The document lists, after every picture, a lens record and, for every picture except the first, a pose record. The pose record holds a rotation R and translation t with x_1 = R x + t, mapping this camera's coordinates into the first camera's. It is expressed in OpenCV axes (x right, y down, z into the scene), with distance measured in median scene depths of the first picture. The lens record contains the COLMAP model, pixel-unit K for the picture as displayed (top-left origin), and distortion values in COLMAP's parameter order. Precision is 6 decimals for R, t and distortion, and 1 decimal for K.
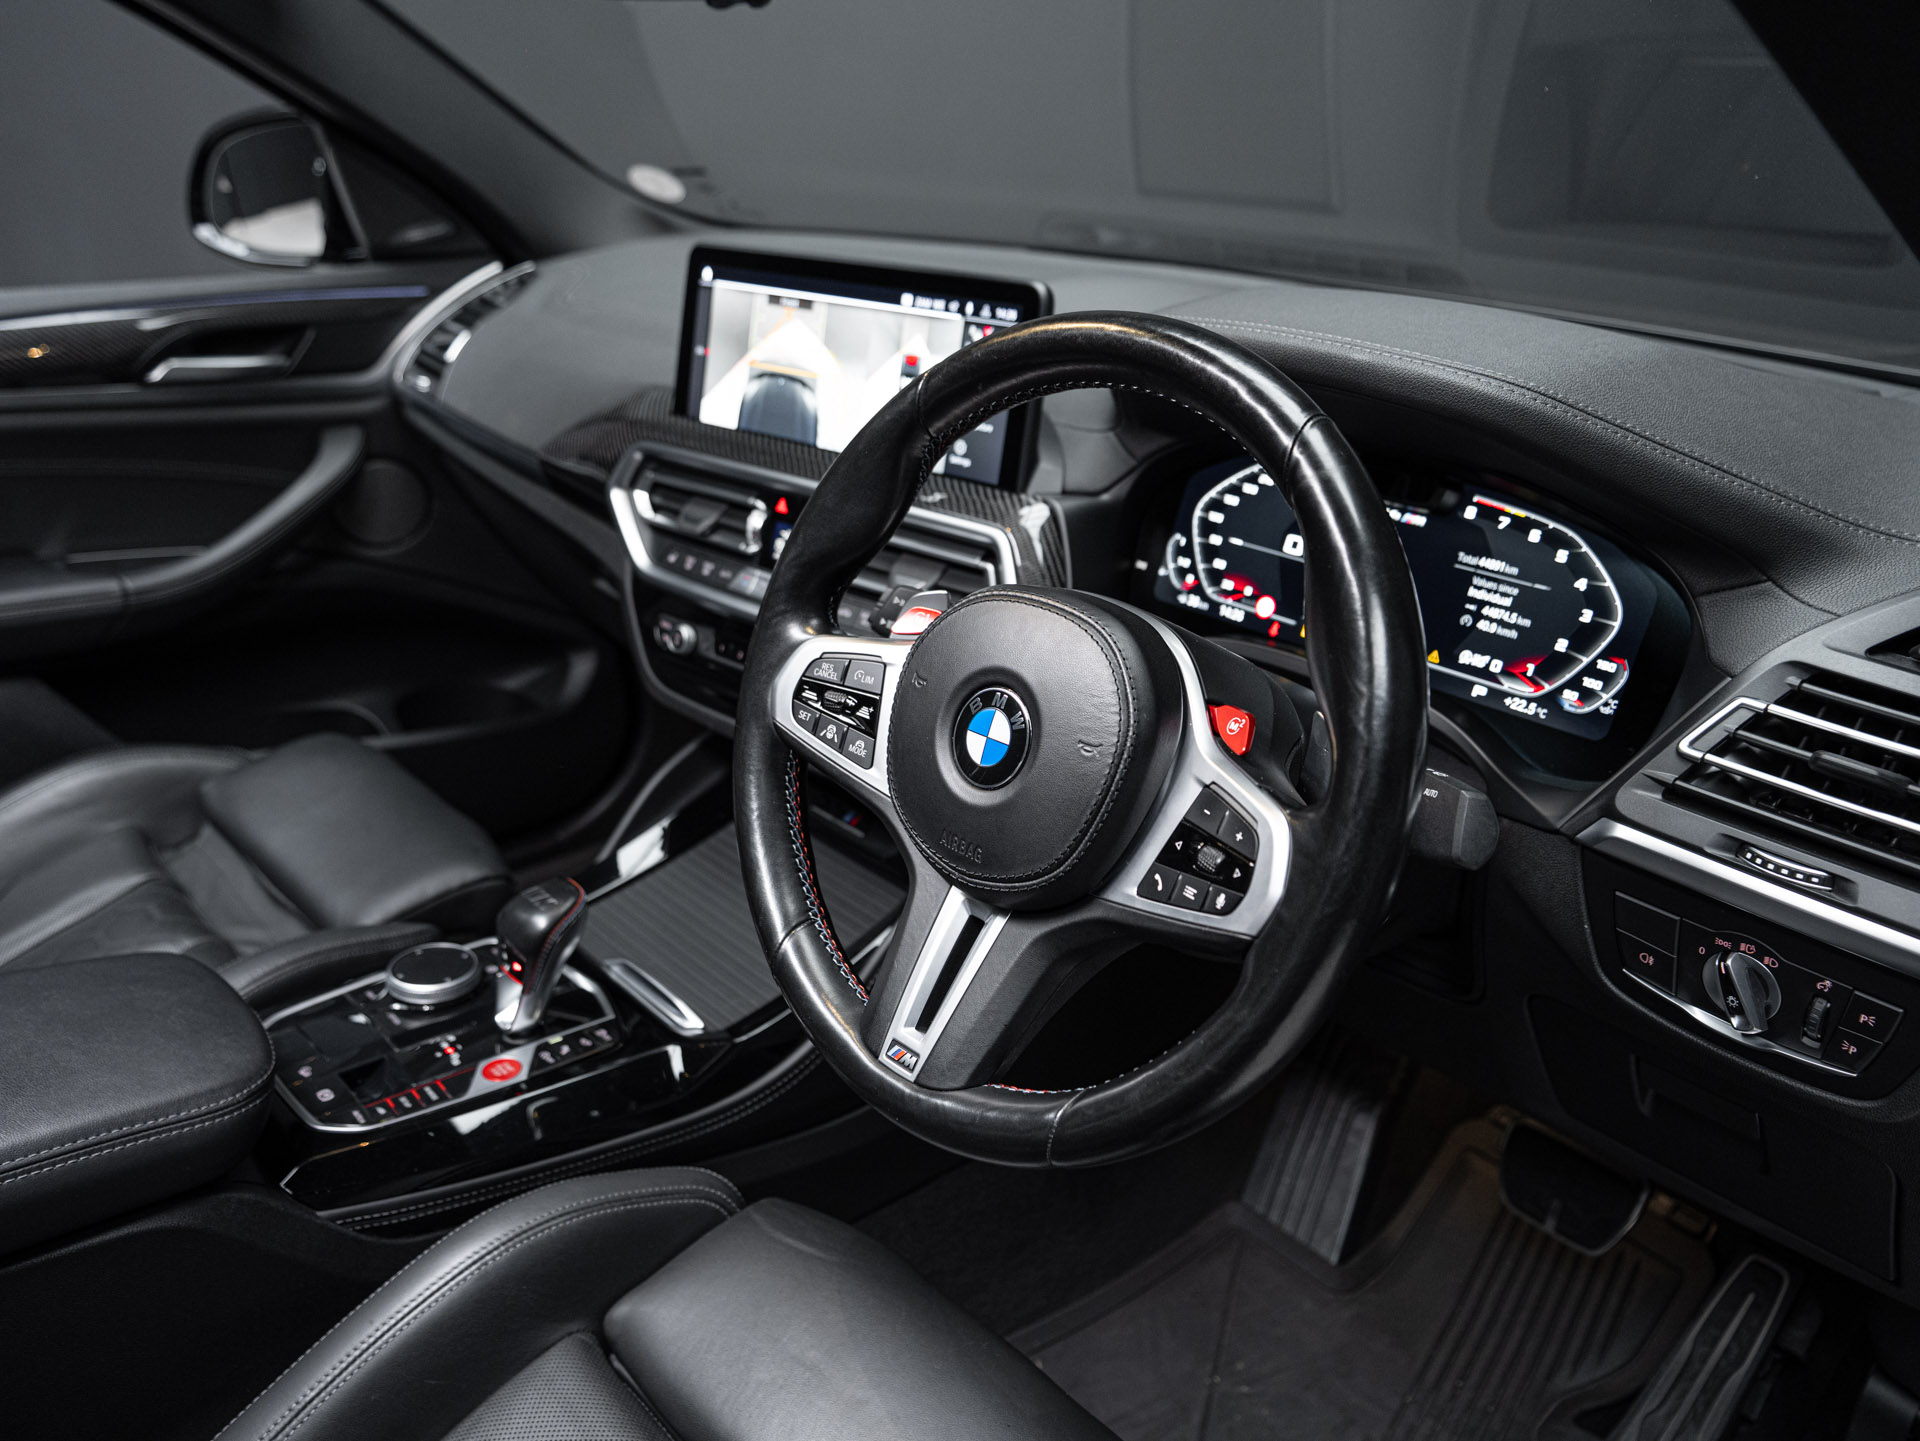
lens RADIAL K [[1467.4, 0, 952.0], [0, 1467.4, 720.9], [0, 0, 1]] dist [-0.027231, 0.066716]
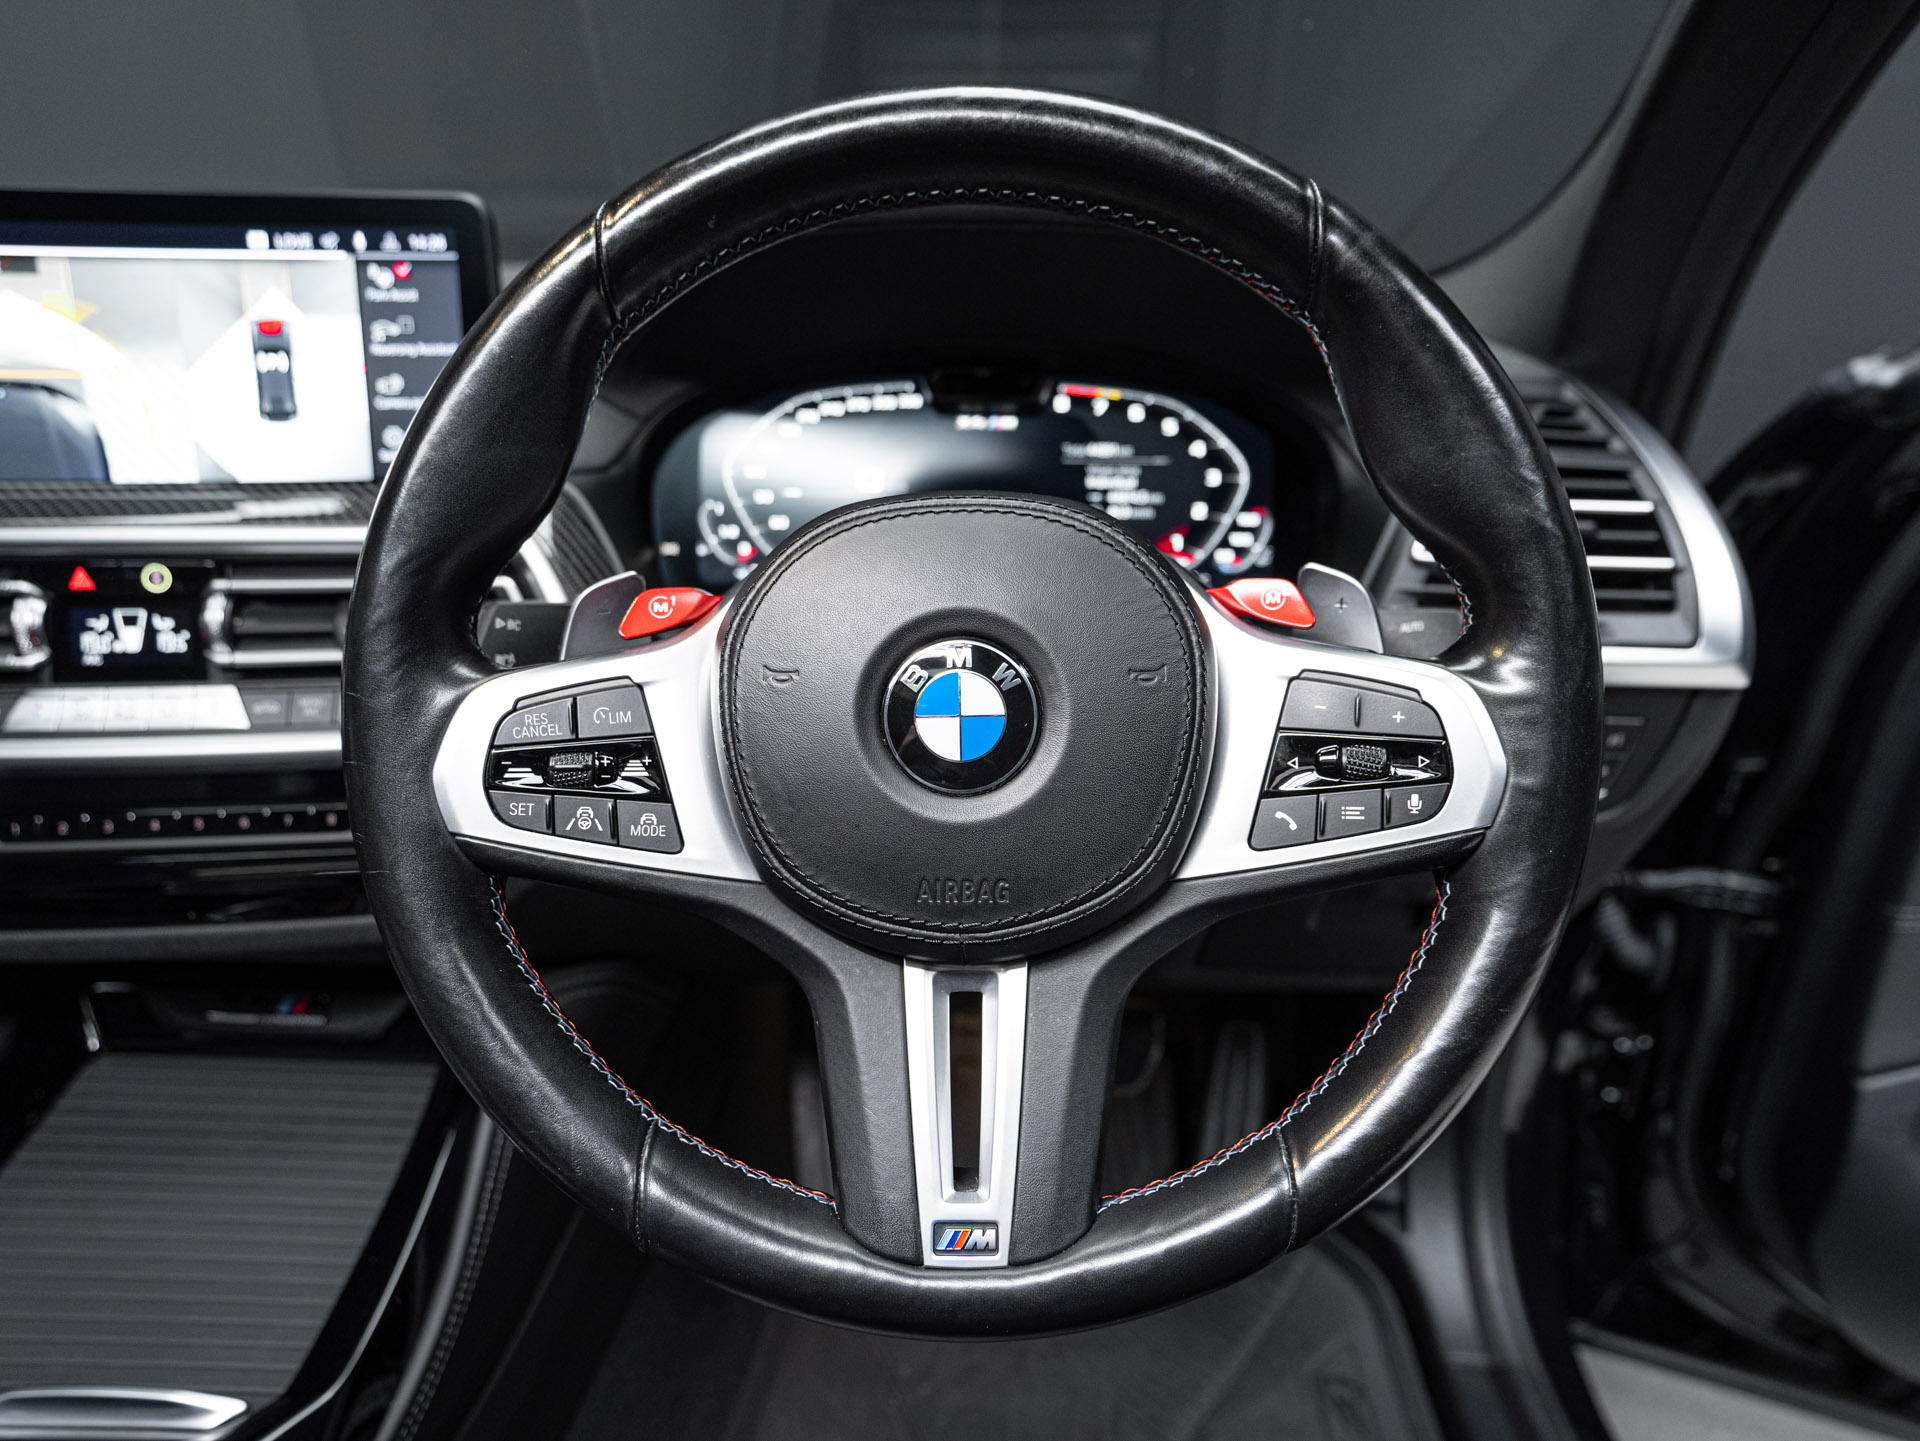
lens RADIAL K [[1204.5, 0, 960.0], [0, 1204.5, 720.5], [0, 0, 1]] dist [-0.050908, 0.048023]
pose [[0.703081, -0.262208, 0.661002, -0.226949], [0.286826, 0.955136, 0.073801, -0.018254], [-0.650698, 0.137705, 0.746746, 0.413178]]
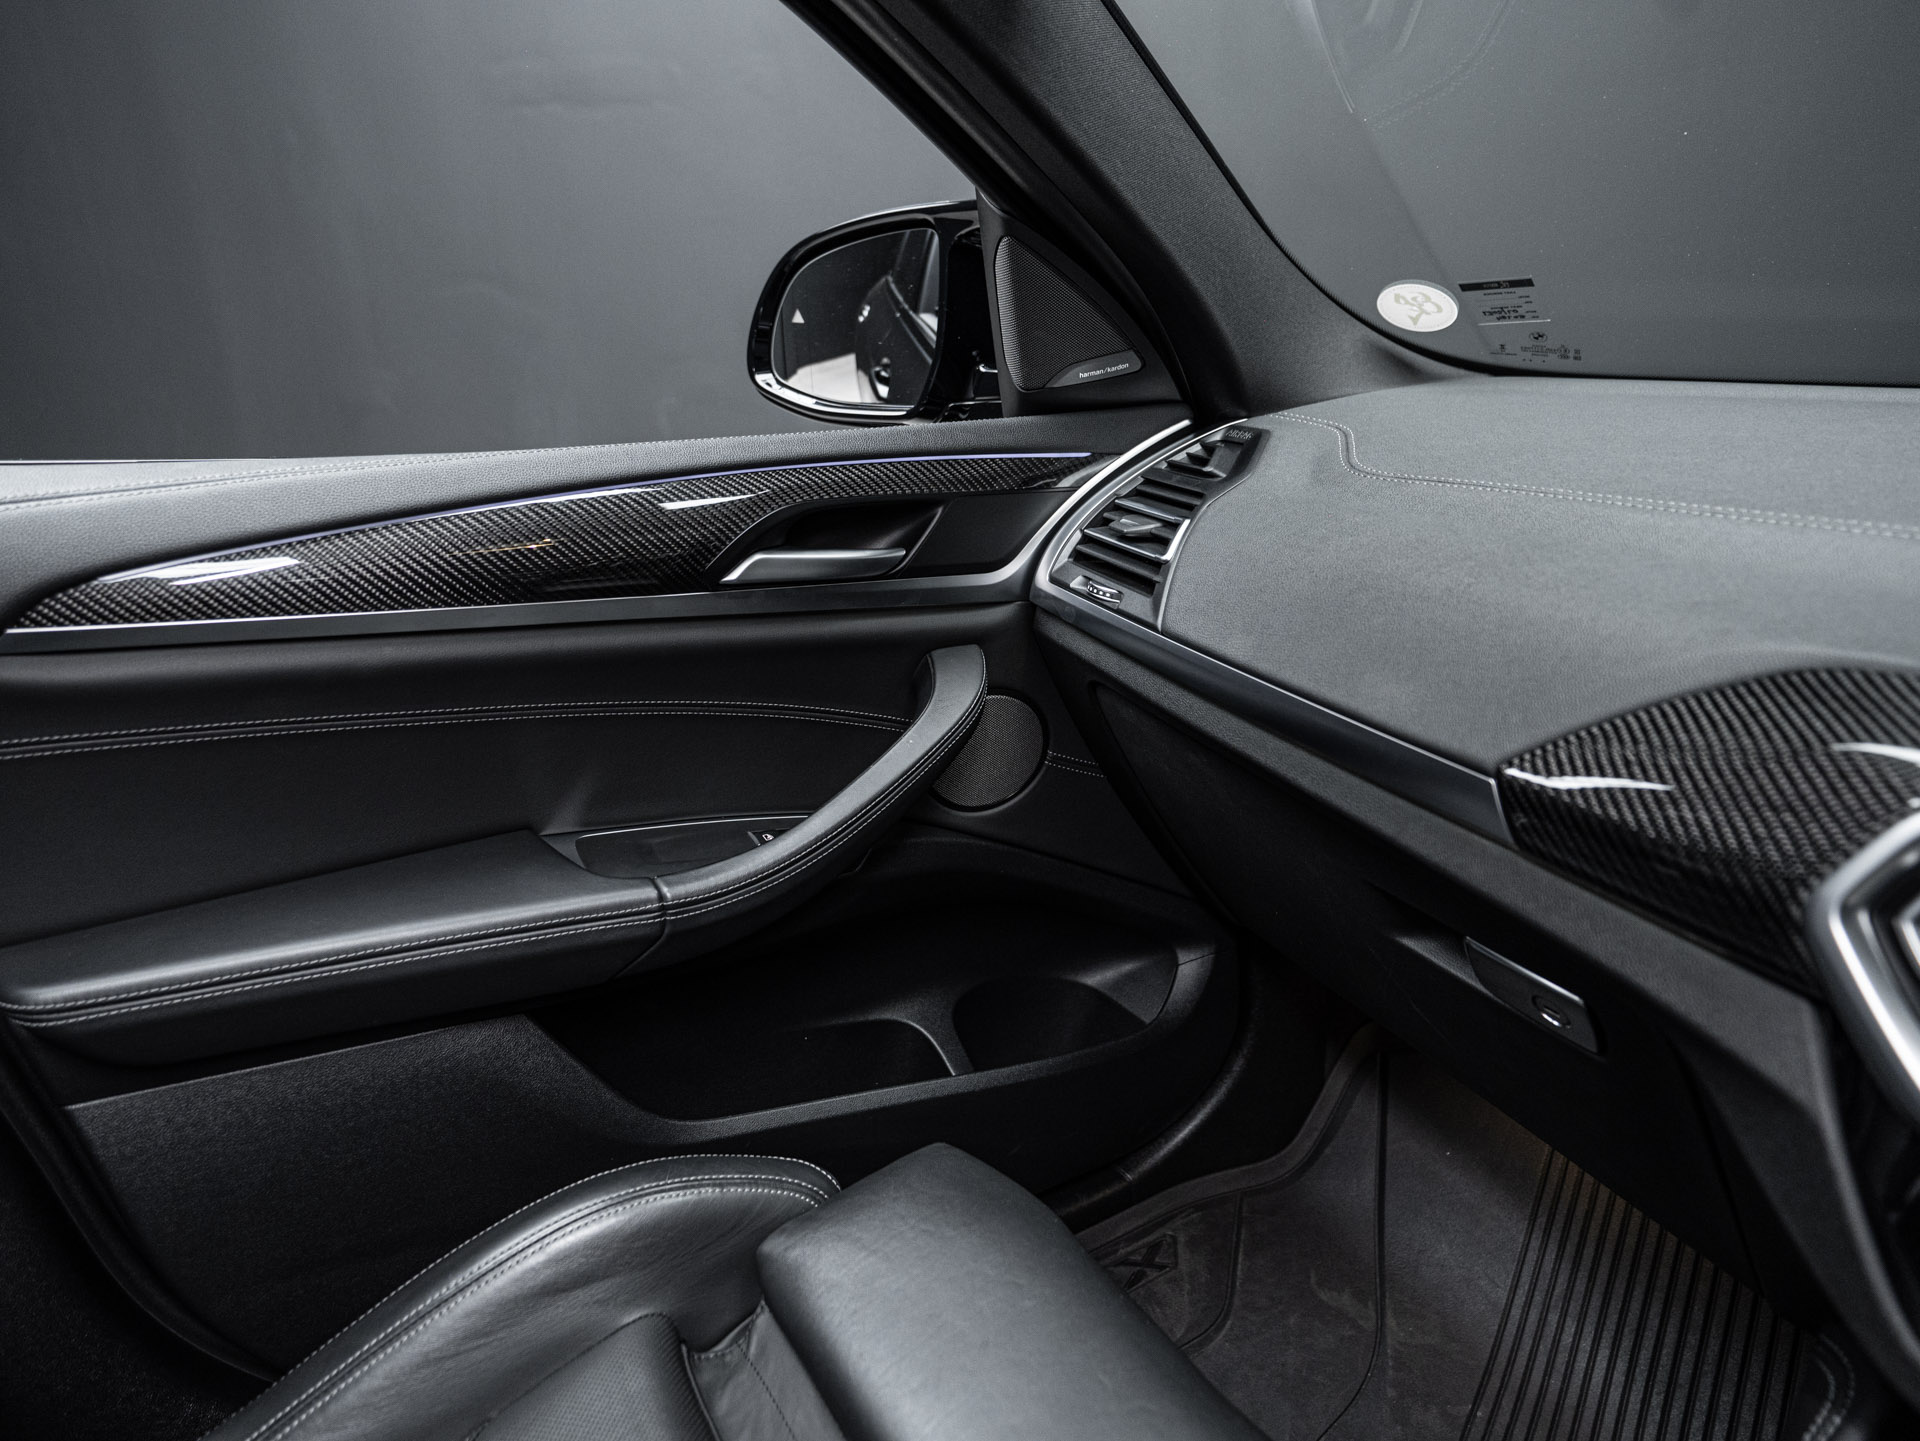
lens RADIAL K [[1204.5, 0, 960.0], [0, 1204.5, 720.5], [0, 0, 1]] dist [-0.050908, 0.048023]
pose [[0.983278, 0.043187, -0.176916, -0.521936], [-0.057695, 0.995306, -0.077699, -0.205402], [0.172730, 0.086607, 0.981154, 0.749119]]
